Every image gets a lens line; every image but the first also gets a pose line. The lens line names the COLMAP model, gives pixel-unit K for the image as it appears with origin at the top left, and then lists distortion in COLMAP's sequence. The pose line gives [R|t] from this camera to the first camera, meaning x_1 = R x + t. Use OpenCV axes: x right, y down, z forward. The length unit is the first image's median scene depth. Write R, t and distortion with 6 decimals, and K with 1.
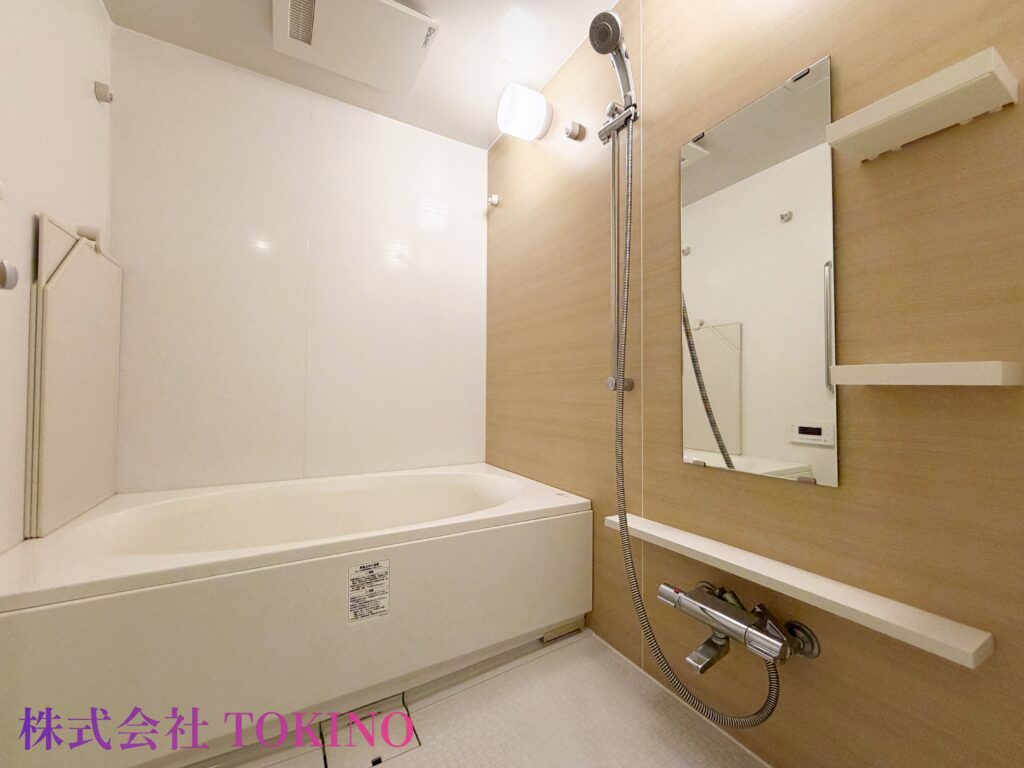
lens RADIAL K [[409.6, 0, 512.5], [0, 409.6, 386.8], [0, 0, 1]] dist [0.002485, 0.000177]
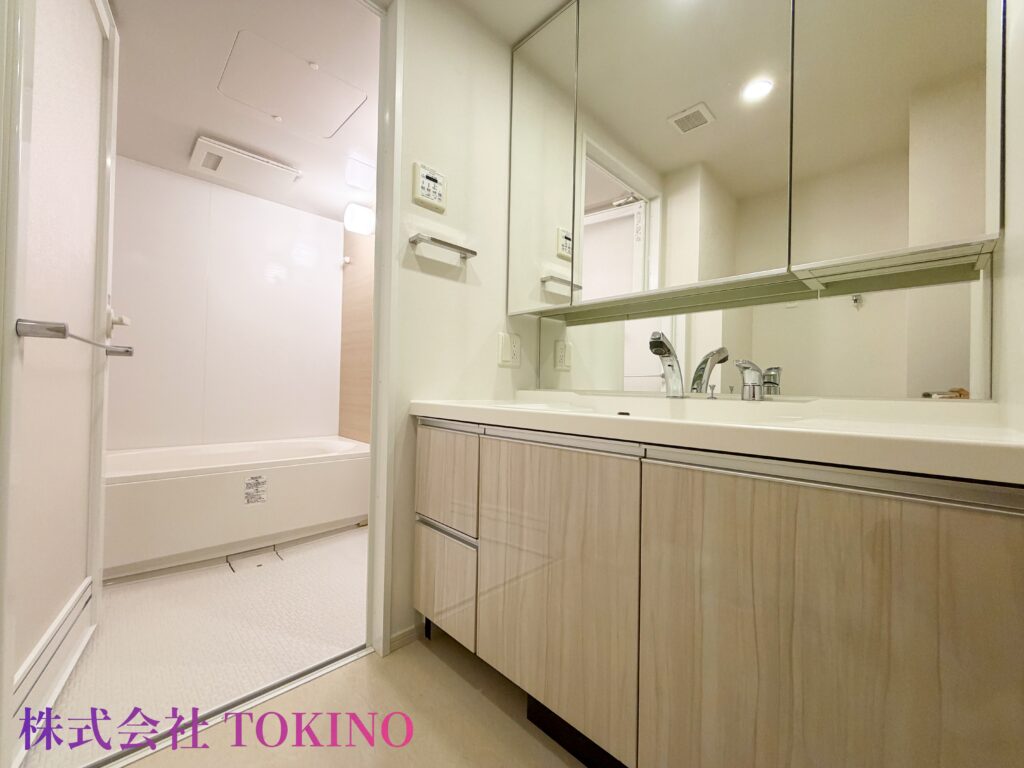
lens RADIAL K [[409.6, 0, 509.4], [0, 409.6, 386.5], [0, 0, 1]] dist [0.002485, 0.000177]
pose [[0.968974, 0.020548, 0.246307, 0.335731], [-0.025471, 0.999534, 0.016817, -0.066140], [-0.245847, -0.022569, 0.969046, -1.194181]]
